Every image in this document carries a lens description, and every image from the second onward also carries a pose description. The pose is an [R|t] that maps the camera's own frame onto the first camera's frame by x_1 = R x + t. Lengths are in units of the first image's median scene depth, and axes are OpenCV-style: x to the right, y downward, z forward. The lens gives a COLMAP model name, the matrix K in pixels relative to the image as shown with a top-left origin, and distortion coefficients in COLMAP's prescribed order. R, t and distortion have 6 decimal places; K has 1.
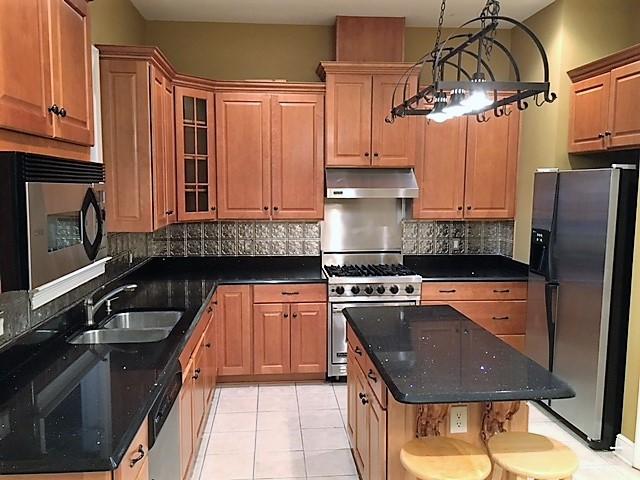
lens RADIAL K [[541.3, 0, 316.2], [0, 541.3, 242.6], [0, 0, 1]] dist [0.041591, -0.067026]
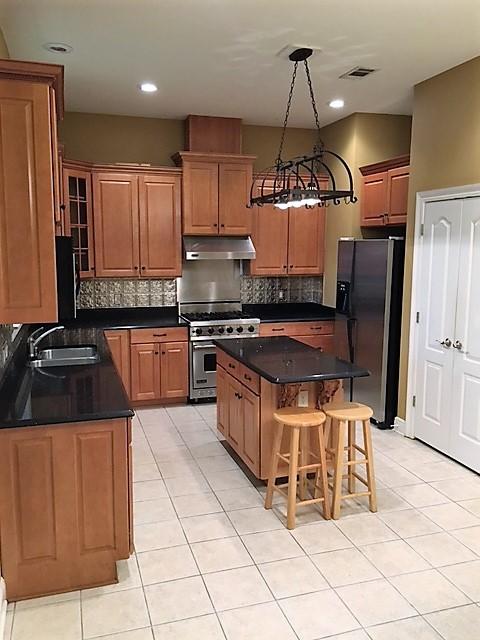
lens RADIAL K [[541.3, 0, 242.9], [0, 541.3, 317.9], [0, 0, 1]] dist [0.041591, -0.067026]
pose [[0.973778, -0.029007, 0.225642, -0.142748], [0.022208, 0.999221, 0.032610, 0.016442], [-0.226412, -0.026744, 0.973664, -0.275230]]
